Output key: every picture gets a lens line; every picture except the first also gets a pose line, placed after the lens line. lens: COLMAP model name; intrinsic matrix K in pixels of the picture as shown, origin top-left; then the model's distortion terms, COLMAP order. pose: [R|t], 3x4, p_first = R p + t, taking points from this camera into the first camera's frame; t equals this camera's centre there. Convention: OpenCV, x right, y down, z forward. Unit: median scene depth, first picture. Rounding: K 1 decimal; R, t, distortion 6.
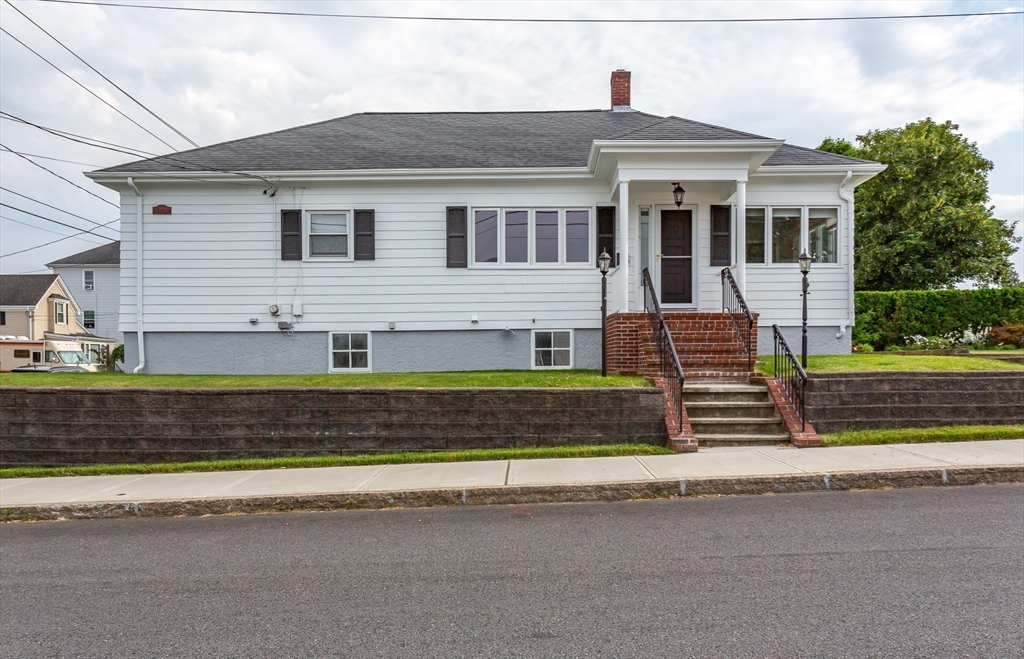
lens RADIAL K [[758.5, 0, 532.8], [0, 758.5, 379.7], [0, 0, 1]] dist [-0.002884, 0.015443]
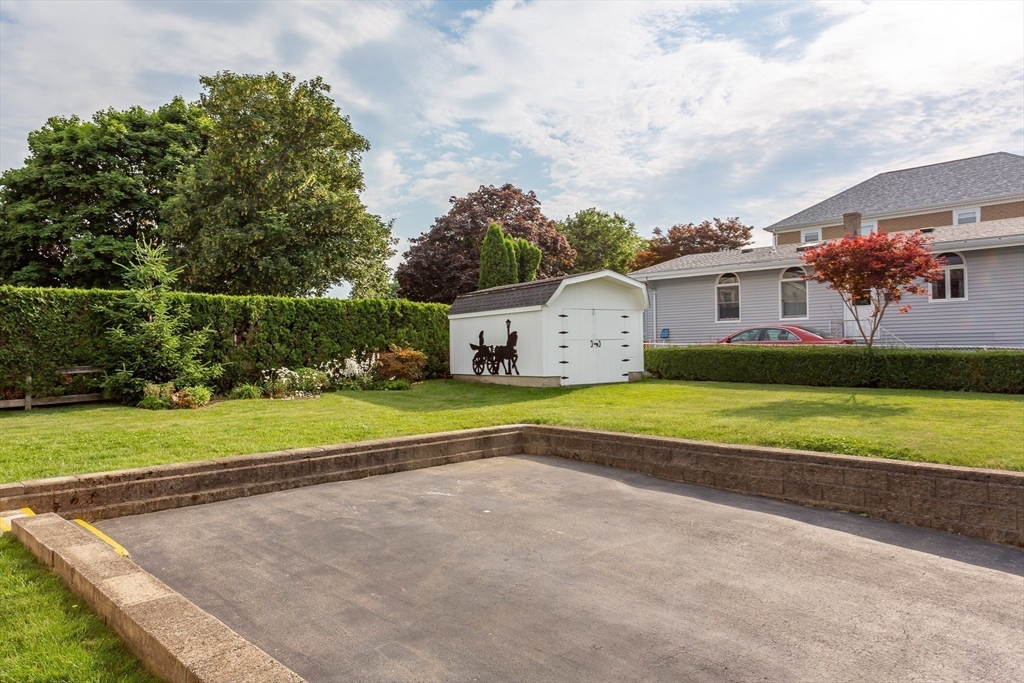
lens RADIAL K [[678.5, 0, 510.5], [0, 678.5, 334.1], [0, 0, 1]] dist [-0.003090, 0.008249]
pose [[0.704166, 0.013570, 0.709905, 0.445034], [0.021876, 0.998928, -0.040794, -0.110789], [-0.709698, 0.044255, 0.703115, 0.867367]]
